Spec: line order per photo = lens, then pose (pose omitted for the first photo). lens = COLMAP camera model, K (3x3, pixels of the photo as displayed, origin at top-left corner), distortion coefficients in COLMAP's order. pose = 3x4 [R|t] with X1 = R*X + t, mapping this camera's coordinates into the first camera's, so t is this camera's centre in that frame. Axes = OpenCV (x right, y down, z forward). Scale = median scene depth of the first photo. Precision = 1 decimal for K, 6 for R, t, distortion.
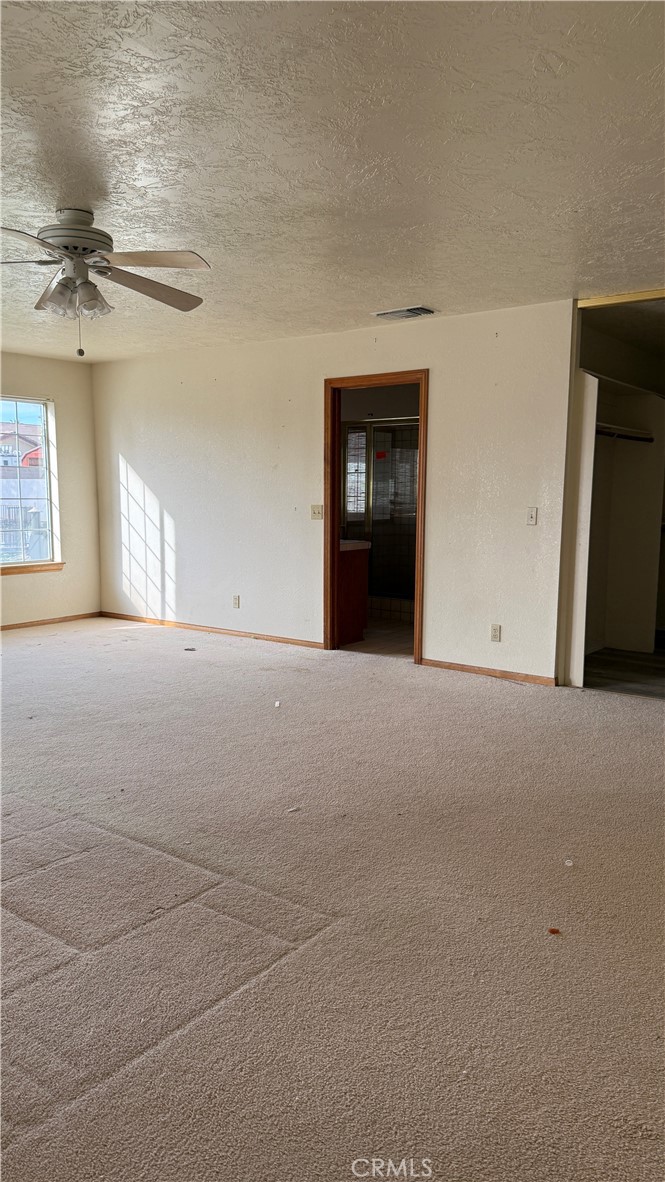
lens RADIAL K [[810.5, 0, 319.6], [0, 810.5, 577.5], [0, 0, 1]] dist [0.095743, -0.161912]
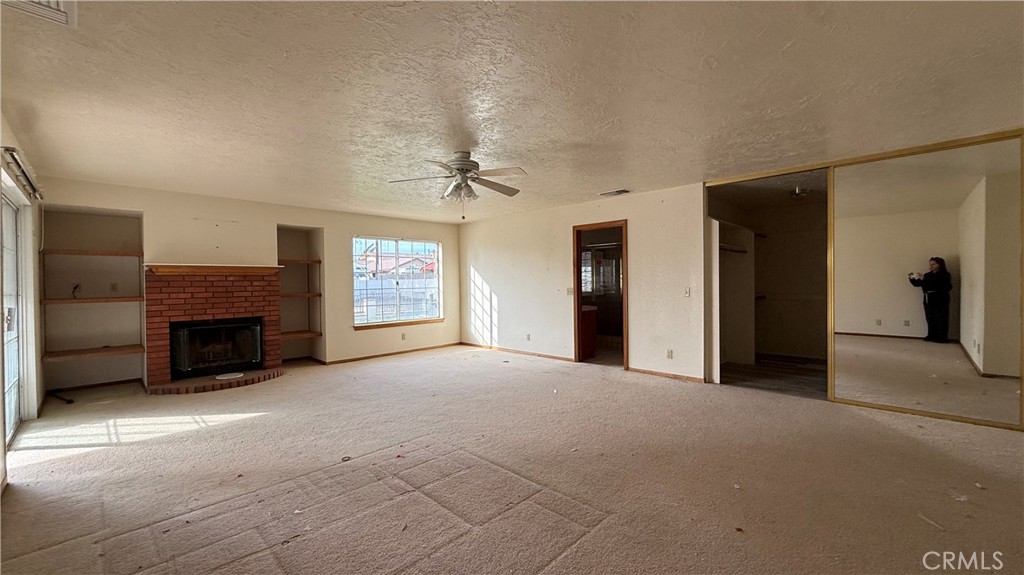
lens RADIAL K [[399.6, 0, 508.8], [0, 399.6, 281.4], [0, 0, 1]] dist [0.000853, 0.000031]
pose [[0.991897, -0.019190, -0.125584, -0.034752], [0.005597, 0.994167, -0.107703, -0.001937], [0.126918, 0.106127, 0.986219, 0.019211]]
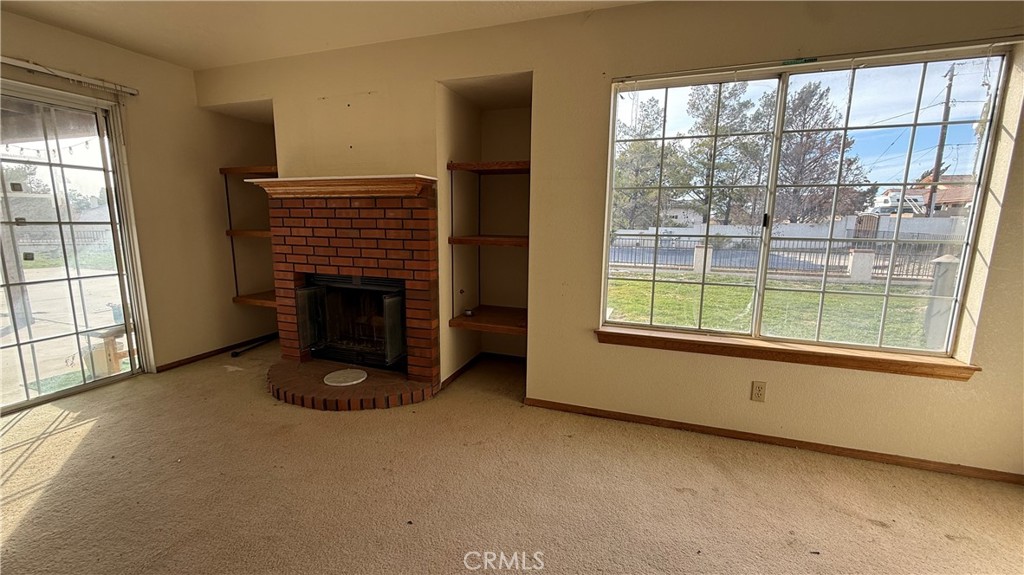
lens RADIAL K [[405.1, 0, 506.4], [0, 405.1, 286.5], [0, 0, 1]] dist [-0.002586, -0.000089]
pose [[0.307878, 0.154146, -0.938856, -0.265719], [-0.109718, 0.985957, 0.125900, -0.104799], [0.945078, 0.064247, 0.320467, 0.972072]]
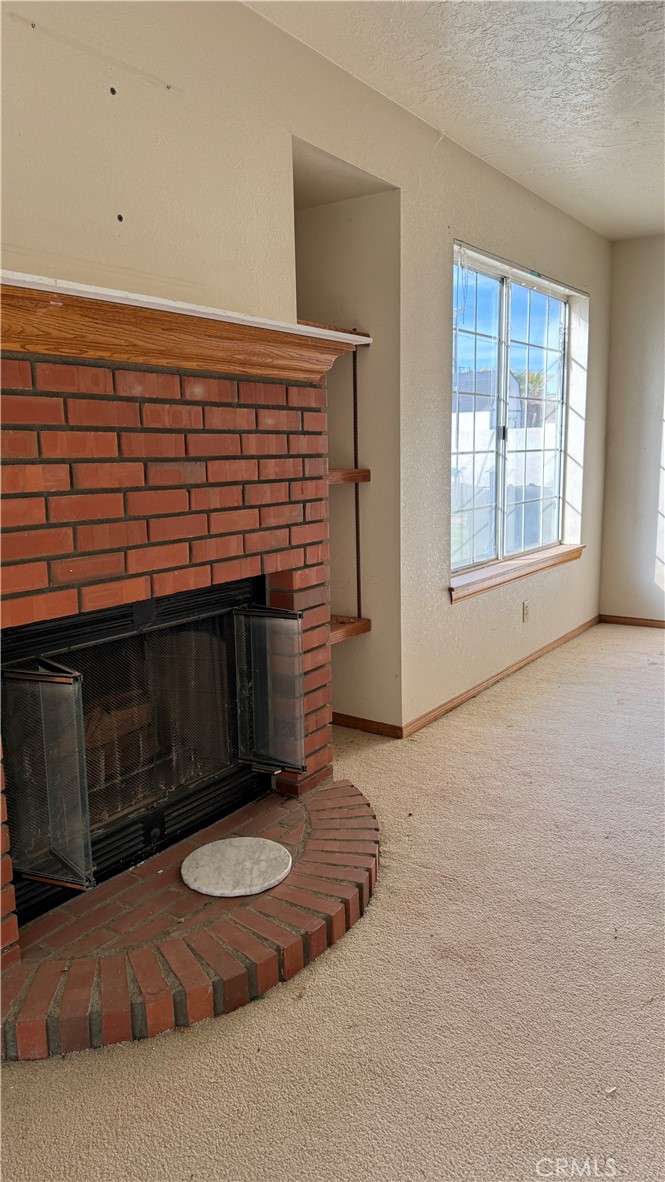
lens RADIAL K [[815.3, 0, 338.8], [0, 815.3, 586.5], [0, 0, 1]] dist [0.091611, -0.138373]
pose [[0.998719, -0.027688, 0.042350, -0.826917], [0.024997, 0.997713, 0.062796, -0.049370], [-0.043992, -0.061657, 0.997127, 0.521193]]
